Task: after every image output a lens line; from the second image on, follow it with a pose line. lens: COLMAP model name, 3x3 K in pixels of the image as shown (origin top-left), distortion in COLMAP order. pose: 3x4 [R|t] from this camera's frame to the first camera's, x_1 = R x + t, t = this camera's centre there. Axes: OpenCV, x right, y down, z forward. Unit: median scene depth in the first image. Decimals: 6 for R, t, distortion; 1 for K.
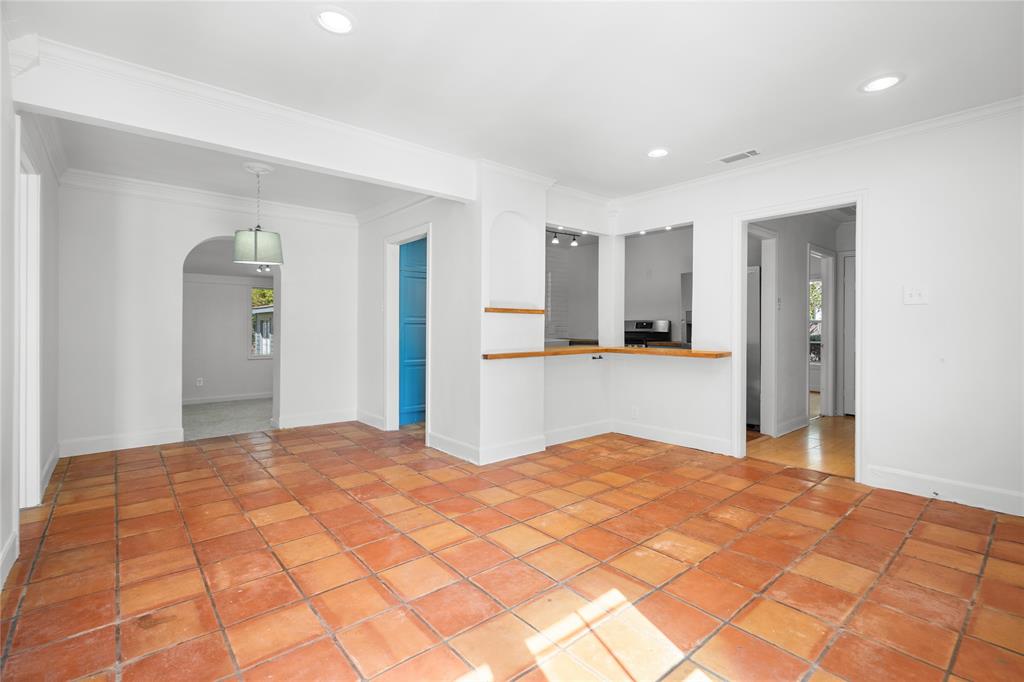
lens RADIAL K [[468.6, 0, 510.6], [0, 468.6, 333.3], [0, 0, 1]] dist [-0.004154, -0.000220]
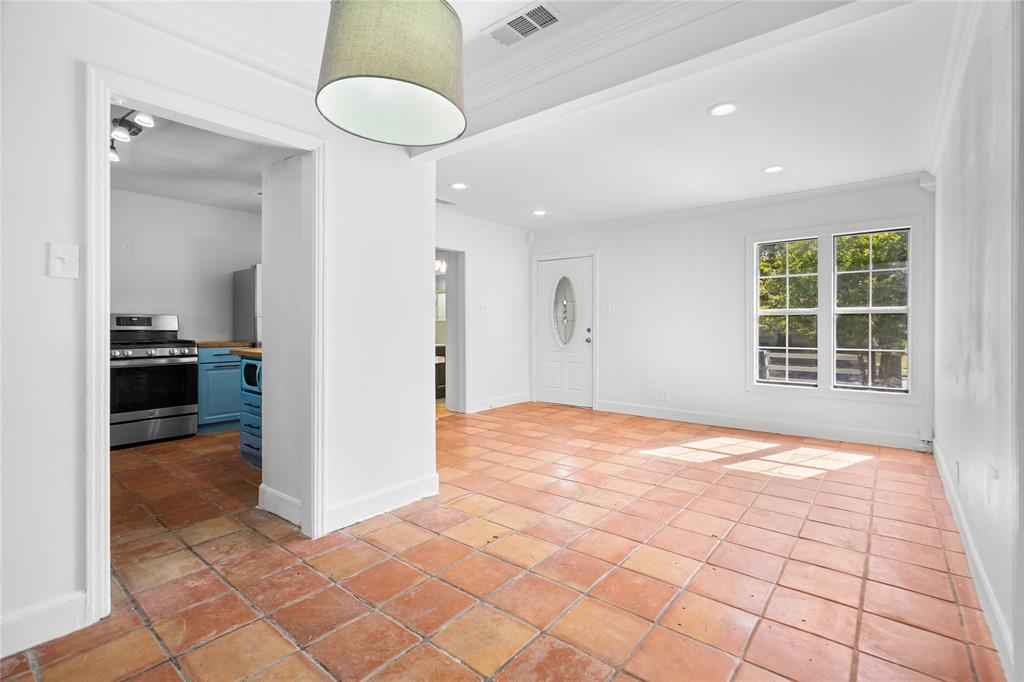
lens RADIAL K [[468.6, 0, 508.4], [0, 468.6, 330.6], [0, 0, 1]] dist [-0.004154, -0.000220]
pose [[-0.174814, -0.013381, 0.984511, -0.917084], [0.011412, 0.999813, 0.015615, -0.013784], [-0.984535, 0.013965, -0.174629, 1.049519]]
